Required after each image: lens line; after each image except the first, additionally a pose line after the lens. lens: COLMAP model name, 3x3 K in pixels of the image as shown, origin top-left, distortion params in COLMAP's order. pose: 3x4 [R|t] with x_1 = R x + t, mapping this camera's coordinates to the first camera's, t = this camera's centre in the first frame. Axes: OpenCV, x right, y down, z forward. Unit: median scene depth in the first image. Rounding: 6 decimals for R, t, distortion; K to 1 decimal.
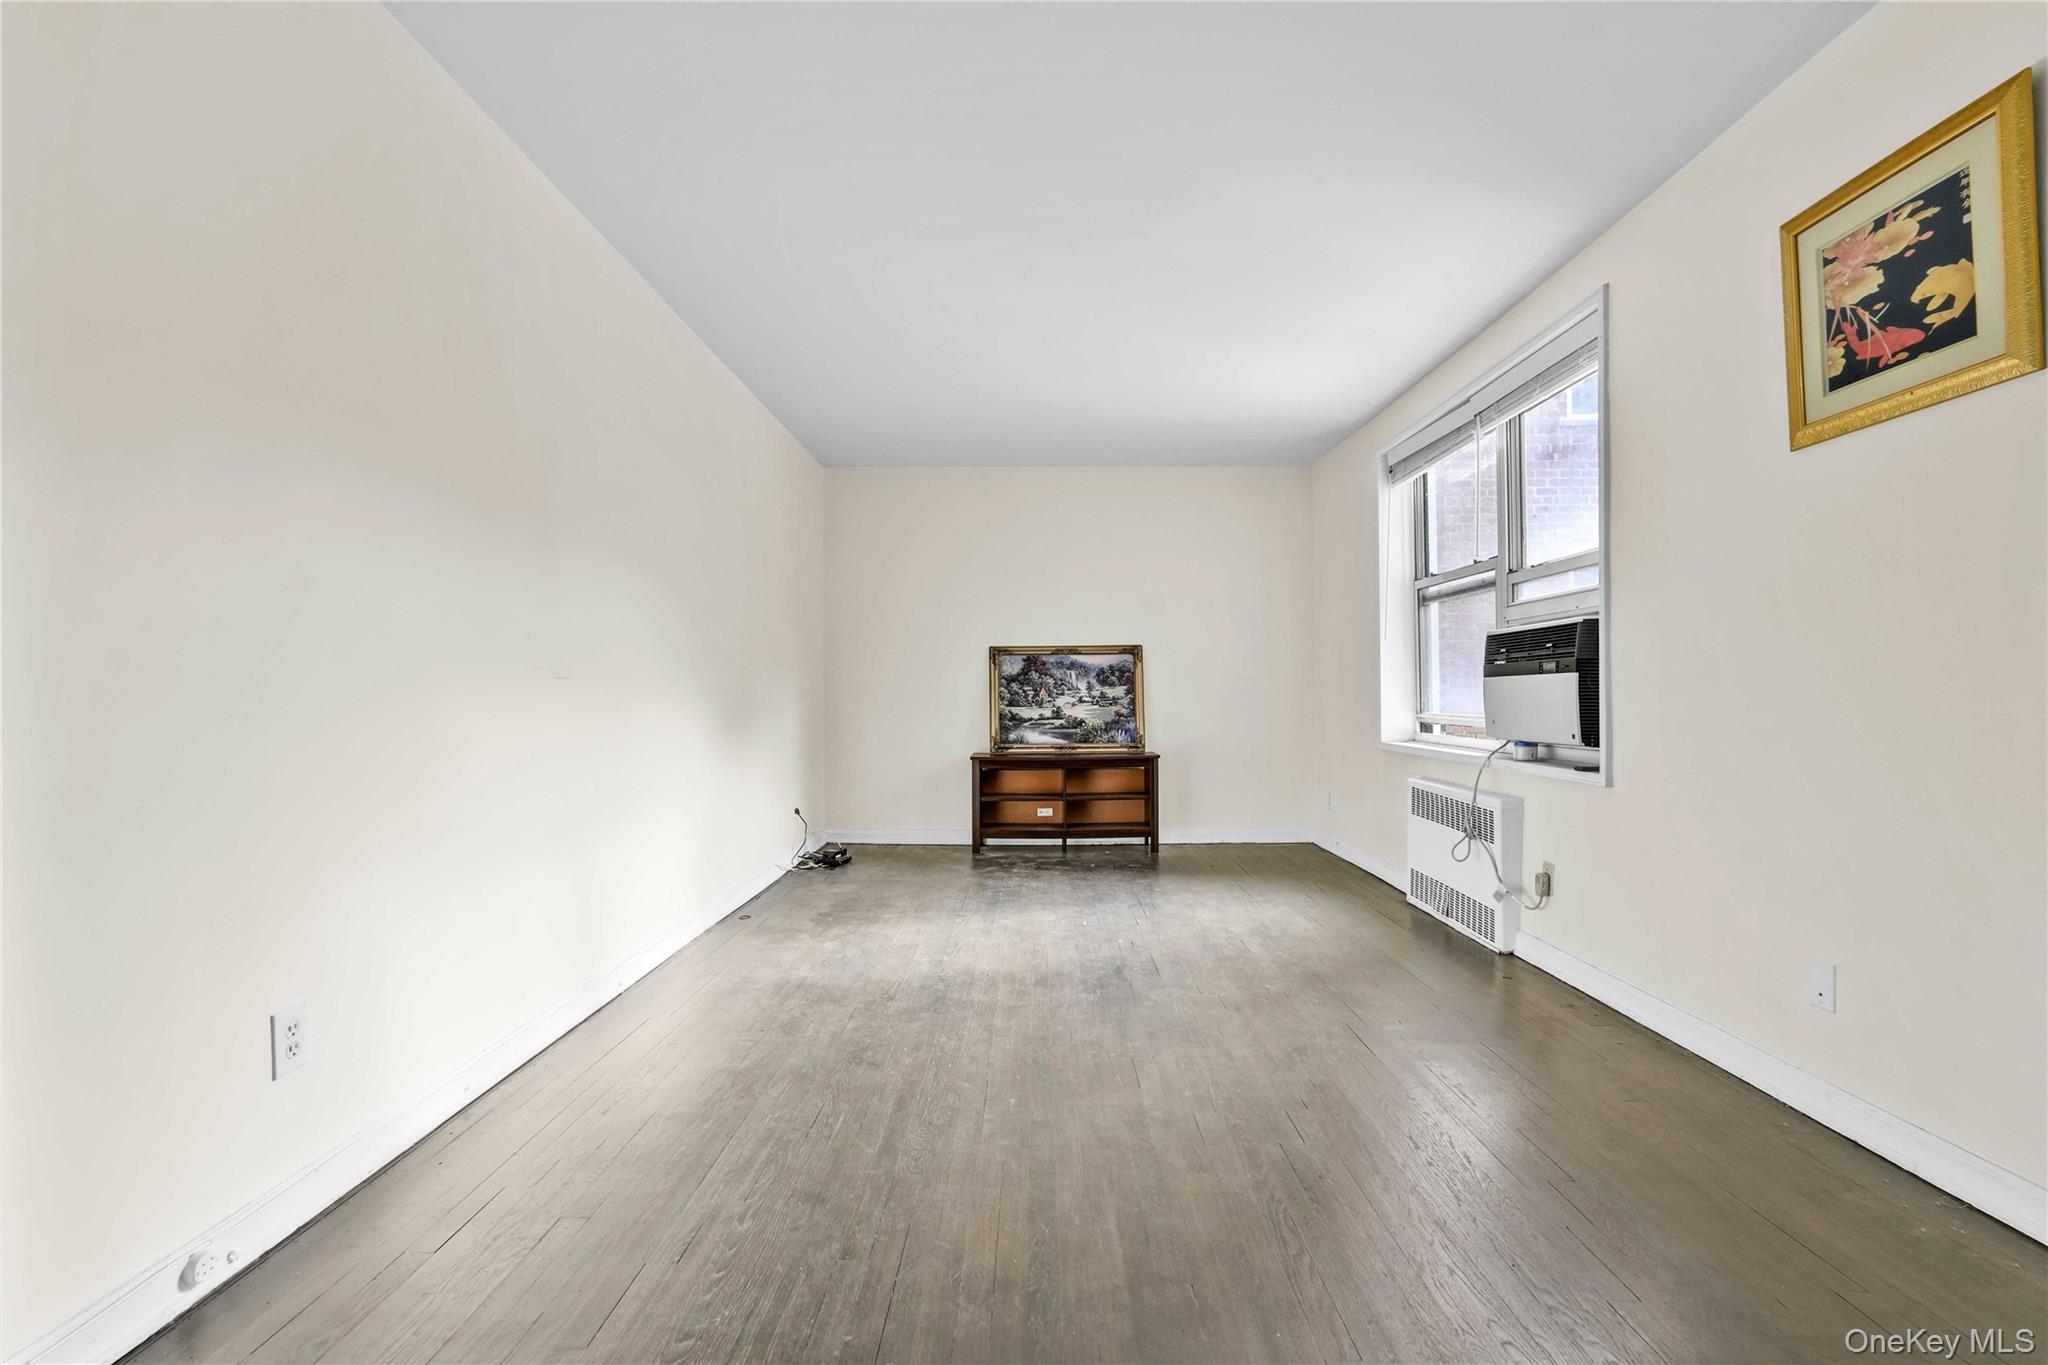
lens RADIAL K [[910.2, 0, 1034.5], [0, 910.2, 699.6], [0, 0, 1]] dist [-0.015168, 0.008509]
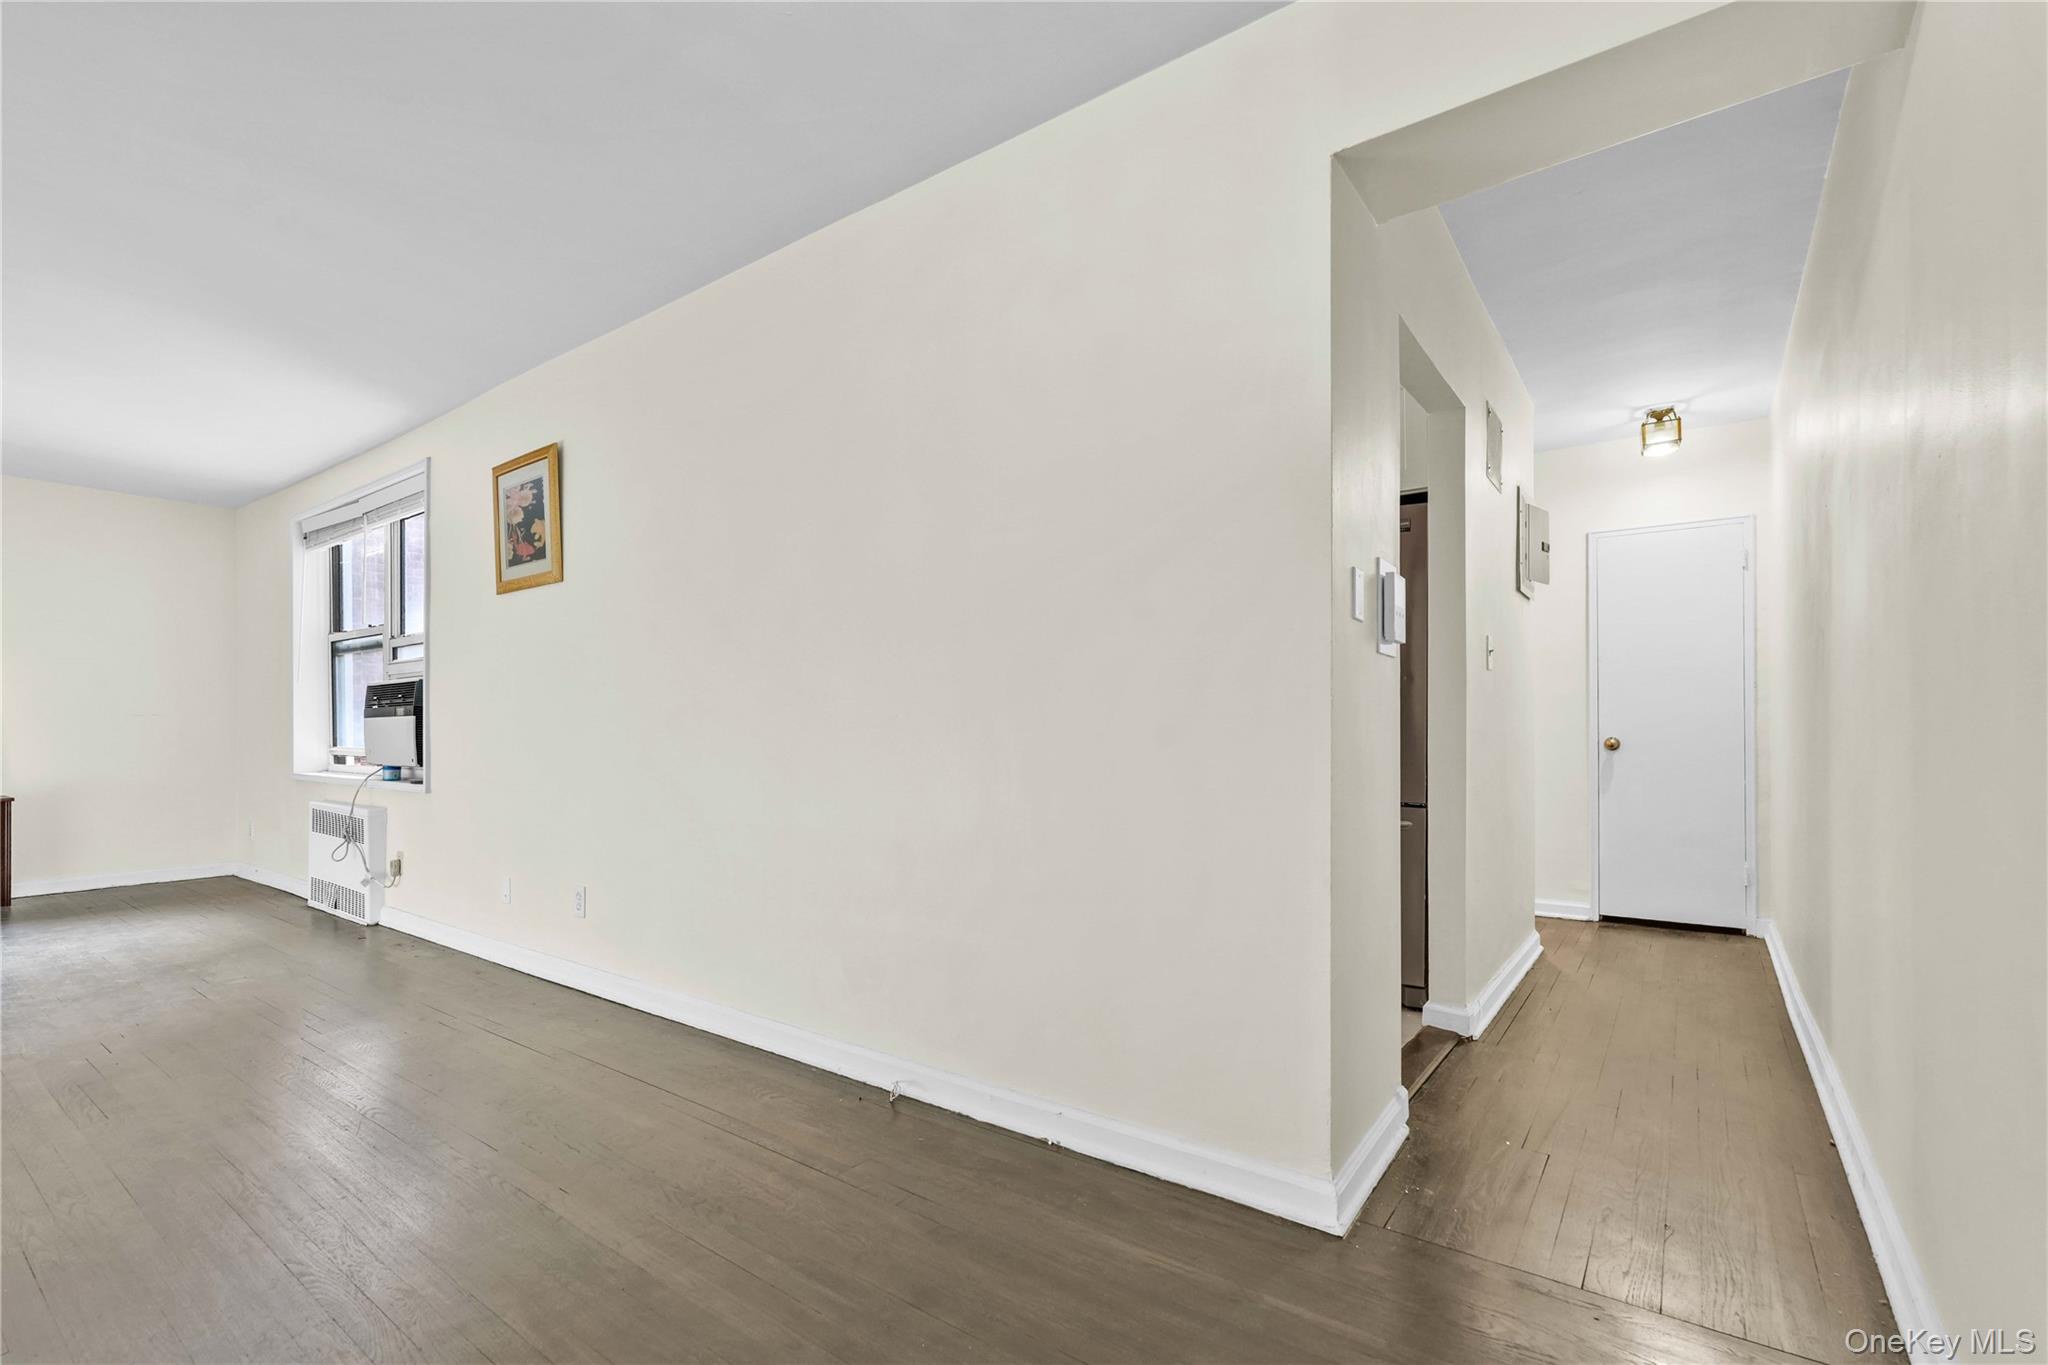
lens RADIAL K [[910.2, 0, 1000.5], [0, 910.2, 724.2], [0, 0, 1]] dist [-0.015168, 0.008509]
pose [[0.594424, 0.009104, 0.804100, -0.004986], [0.002875, 0.999905, -0.013446, 0.004220], [-0.804146, 0.010304, 0.594342, -0.478058]]
